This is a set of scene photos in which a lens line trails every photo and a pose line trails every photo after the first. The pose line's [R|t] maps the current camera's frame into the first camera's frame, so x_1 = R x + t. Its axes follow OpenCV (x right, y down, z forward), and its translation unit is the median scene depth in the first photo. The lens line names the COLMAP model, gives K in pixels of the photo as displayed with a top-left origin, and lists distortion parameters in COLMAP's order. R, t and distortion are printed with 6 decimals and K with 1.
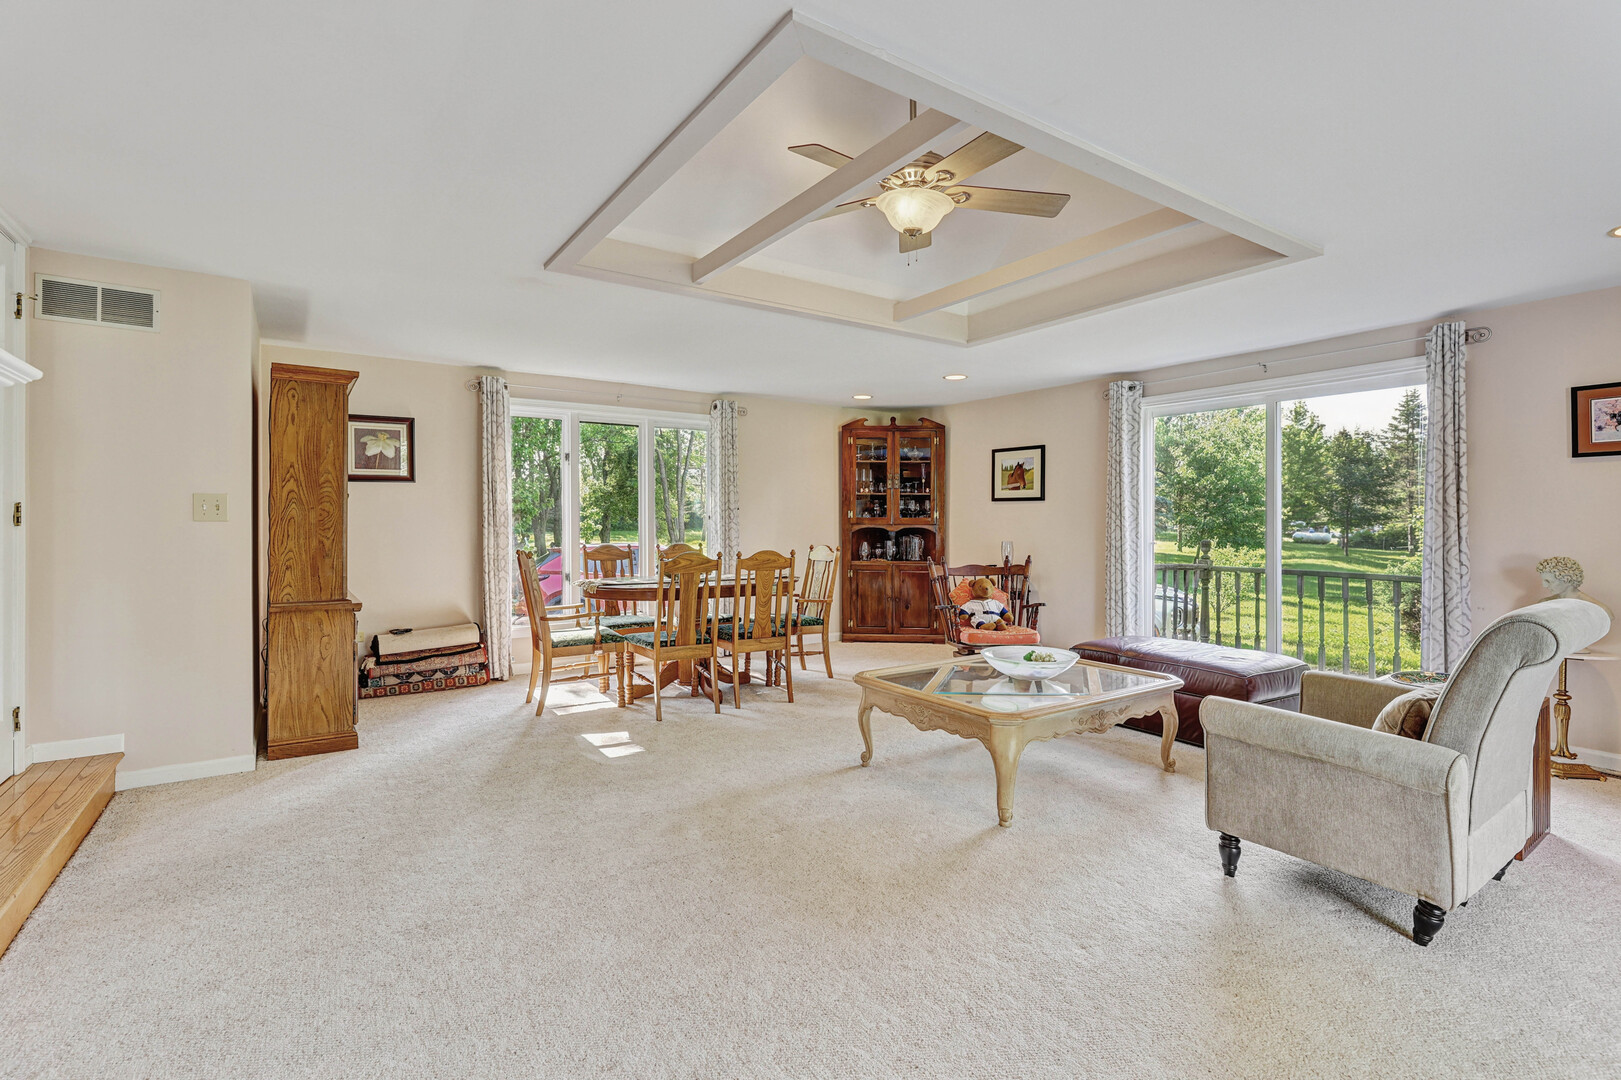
lens RADIAL K [[755.4, 0, 808.5], [0, 755.4, 513.3], [0, 0, 1]] dist [0.001217, -0.001446]
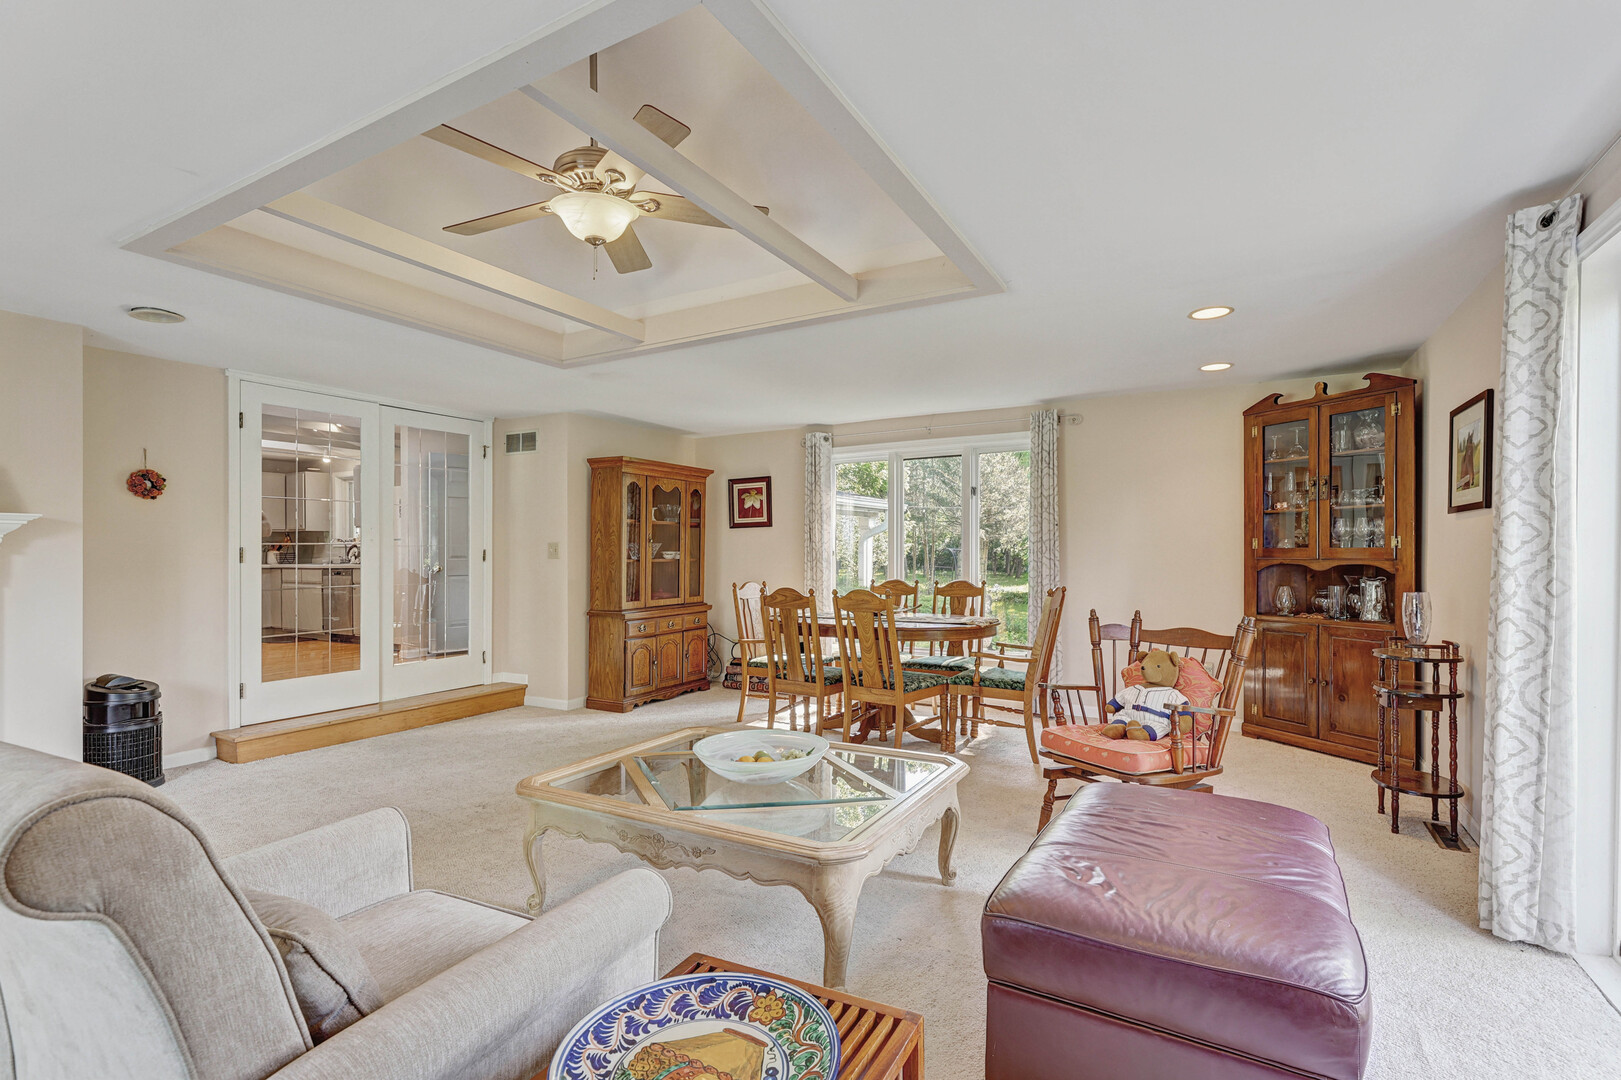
lens RADIAL K [[755.4, 0, 814.6], [0, 755.4, 545.2], [0, 0, 1]] dist [0.001217, -0.001446]
pose [[0.450990, -0.018462, -0.892338, 0.645173], [0.013473, 0.999813, -0.013876, 0.008613], [0.892427, -0.005764, 0.451154, 0.497275]]
